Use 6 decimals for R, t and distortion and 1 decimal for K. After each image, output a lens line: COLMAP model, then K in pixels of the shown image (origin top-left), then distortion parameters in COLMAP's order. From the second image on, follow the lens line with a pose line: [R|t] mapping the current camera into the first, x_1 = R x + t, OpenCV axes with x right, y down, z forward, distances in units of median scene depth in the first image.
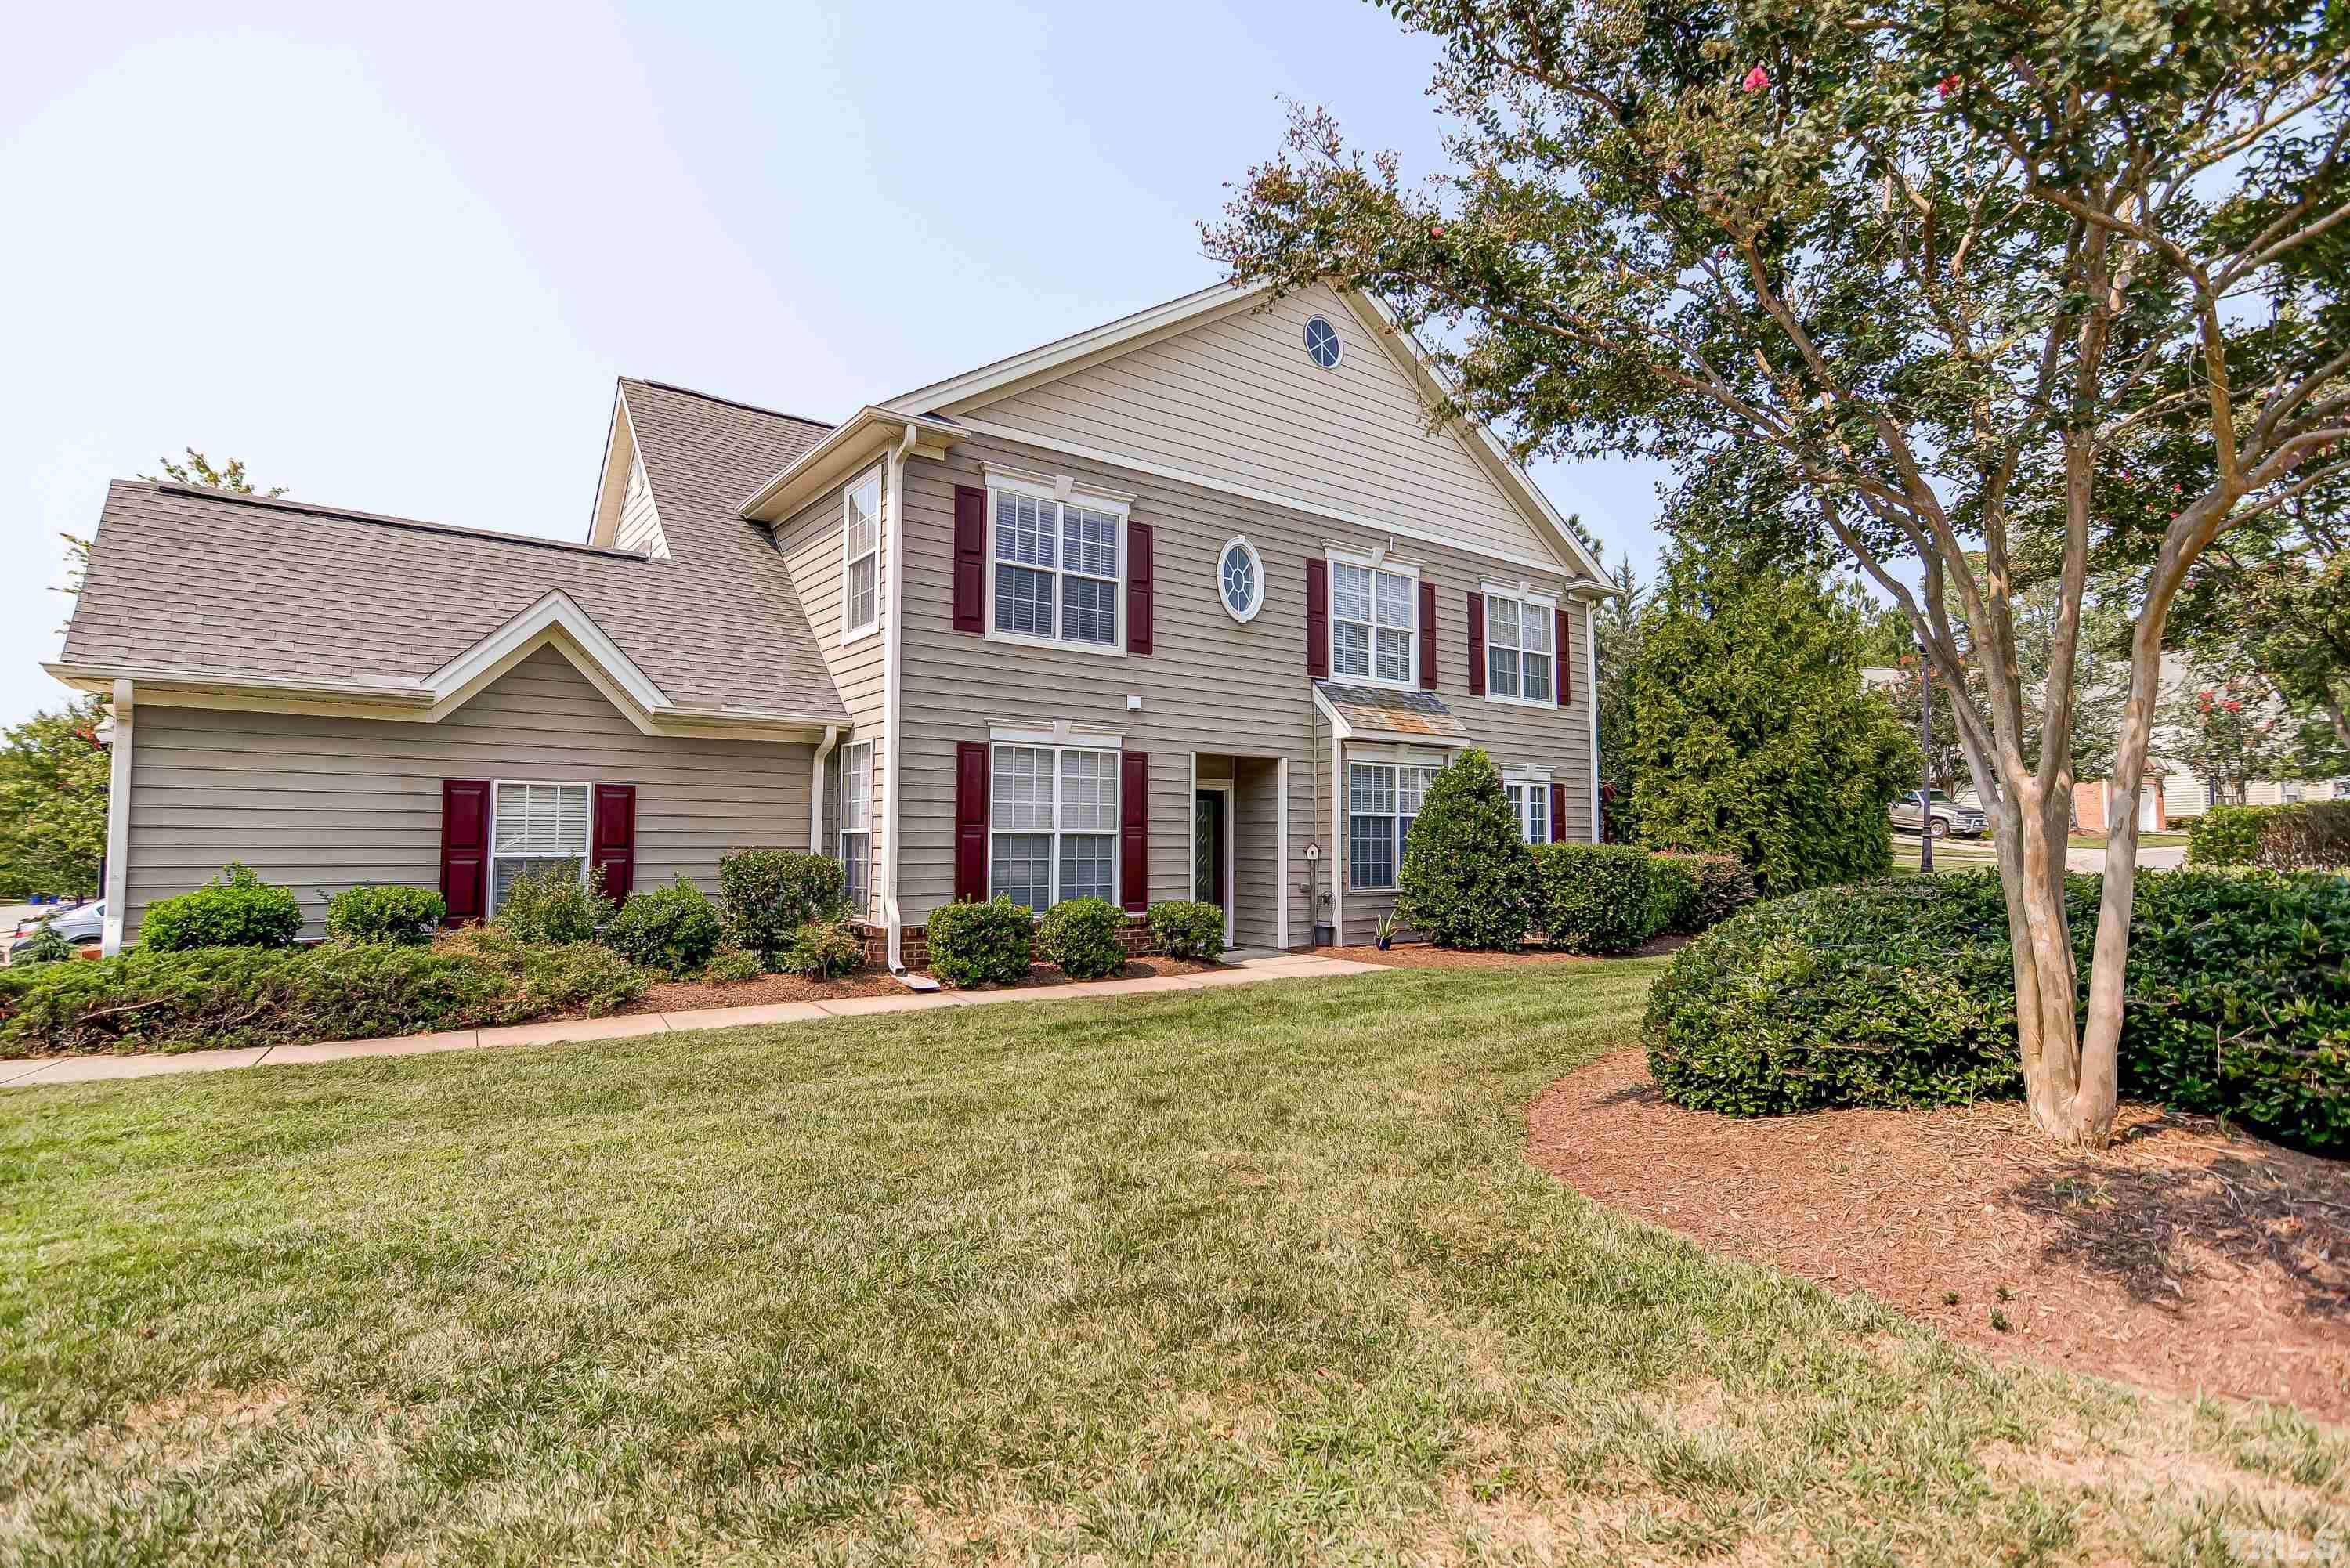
lens RADIAL K [[1159.3, 0, 1159.6], [0, 1159.3, 794.9], [0, 0, 1]] dist [-0.000147, 0.000654]
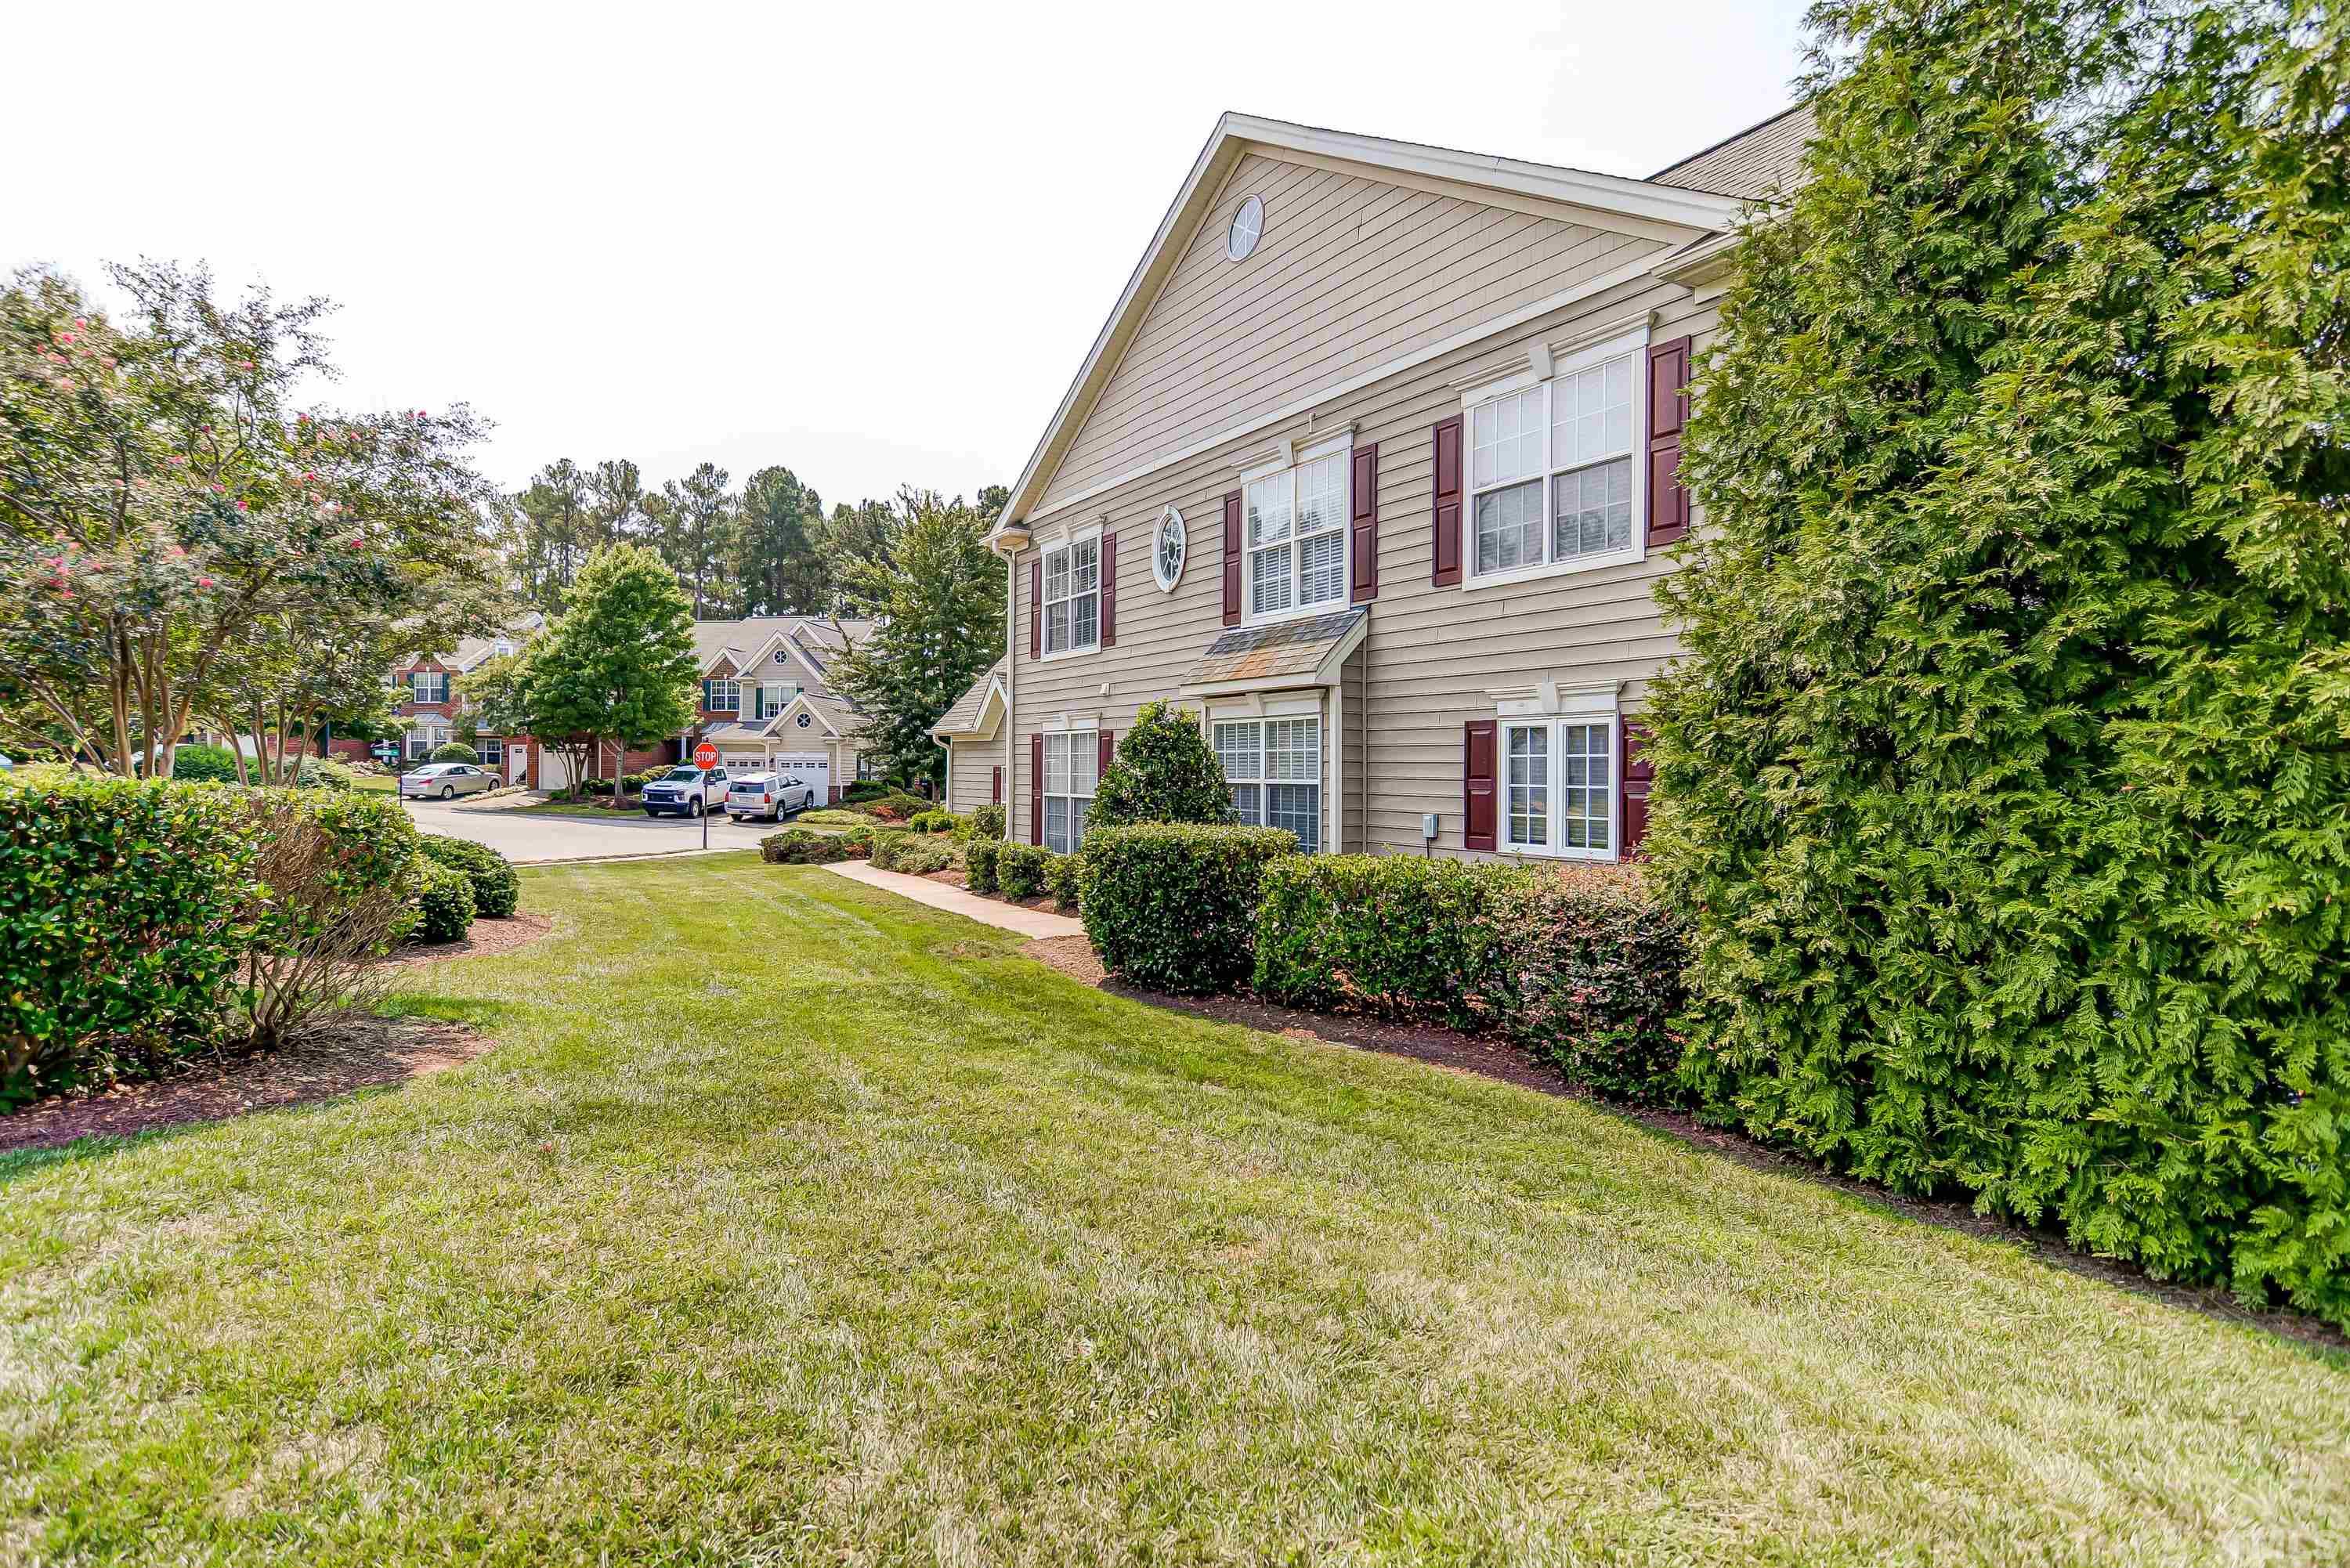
lens RADIAL K [[1159.3, 0, 1159.6], [0, 1159.3, 794.9], [0, 0, 1]] dist [-0.000147, 0.000654]
pose [[-0.085465, 0.024720, -0.996035, 1.033908], [0.045636, 0.998740, 0.020871, 0.007026], [0.995296, -0.043671, -0.086485, 1.017988]]
